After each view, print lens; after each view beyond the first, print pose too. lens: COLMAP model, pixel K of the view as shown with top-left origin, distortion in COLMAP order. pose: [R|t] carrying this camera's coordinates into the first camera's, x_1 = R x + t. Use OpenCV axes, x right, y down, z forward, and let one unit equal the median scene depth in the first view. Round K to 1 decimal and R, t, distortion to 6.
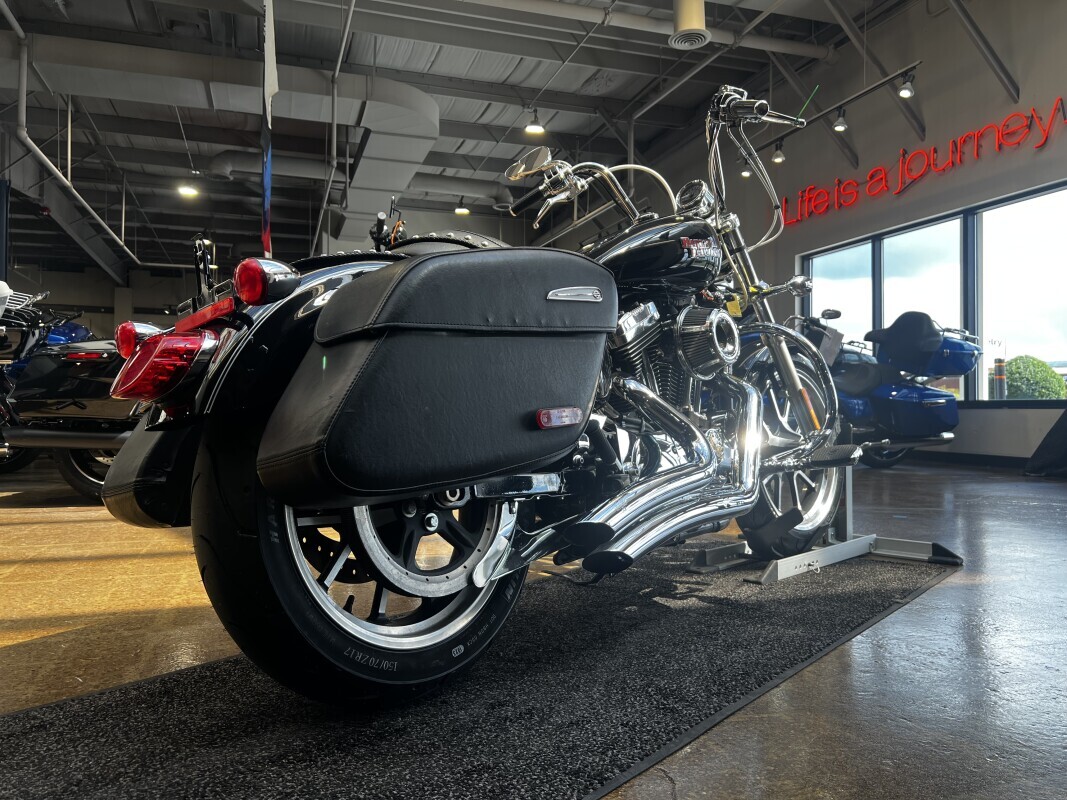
lens RADIAL K [[814.3, 0, 538.8], [0, 814.3, 399.8], [0, 0, 1]] dist [0.054483, -0.077466]
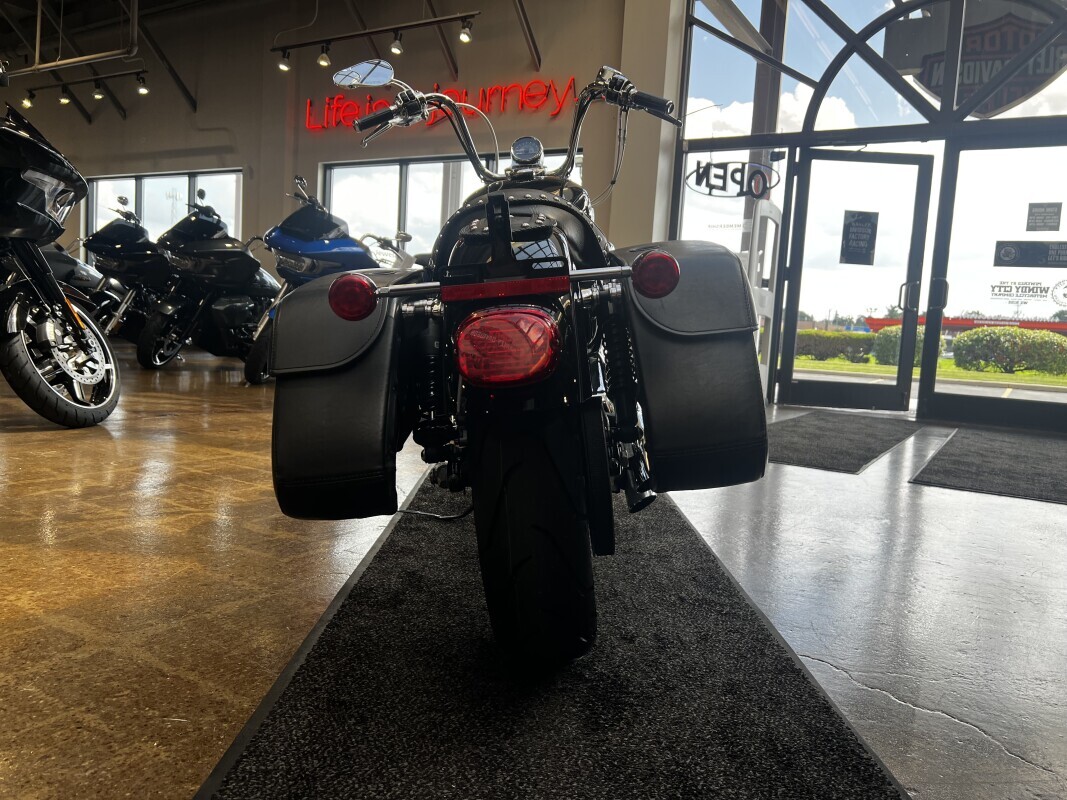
lens RADIAL K [[814.3, 0, 538.8], [0, 814.3, 399.8], [0, 0, 1]] dist [0.054483, -0.077466]
pose [[0.758946, -0.015137, 0.650977, -0.191221], [-0.068249, 0.992374, 0.102645, -0.014354], [-0.647567, -0.122331, 0.752125, 0.056754]]
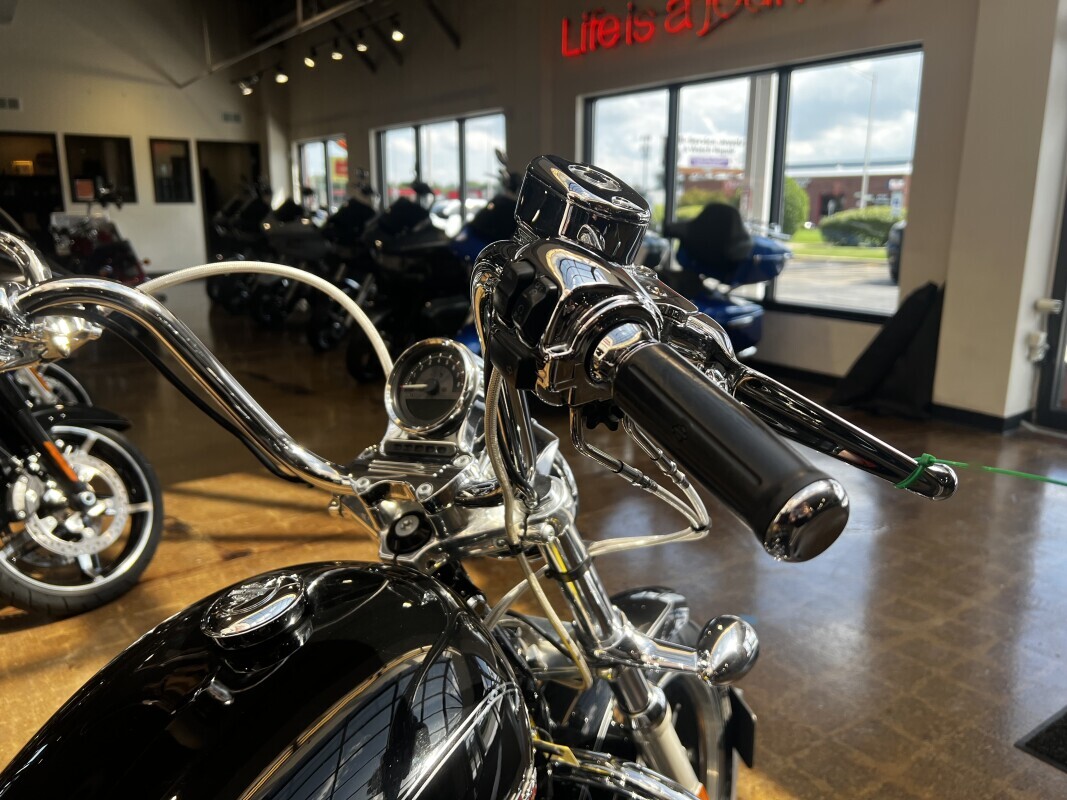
lens RADIAL K [[819.7, 0, 532.7], [0, 819.7, 388.6], [0, 0, 1]] dist [0.005139, -0.004625]
pose [[0.963533, -0.061372, 0.260456, 0.057740], [-0.003121, 0.970700, 0.240276, -0.127502], [-0.267571, -0.232327, 0.935110, 0.260723]]
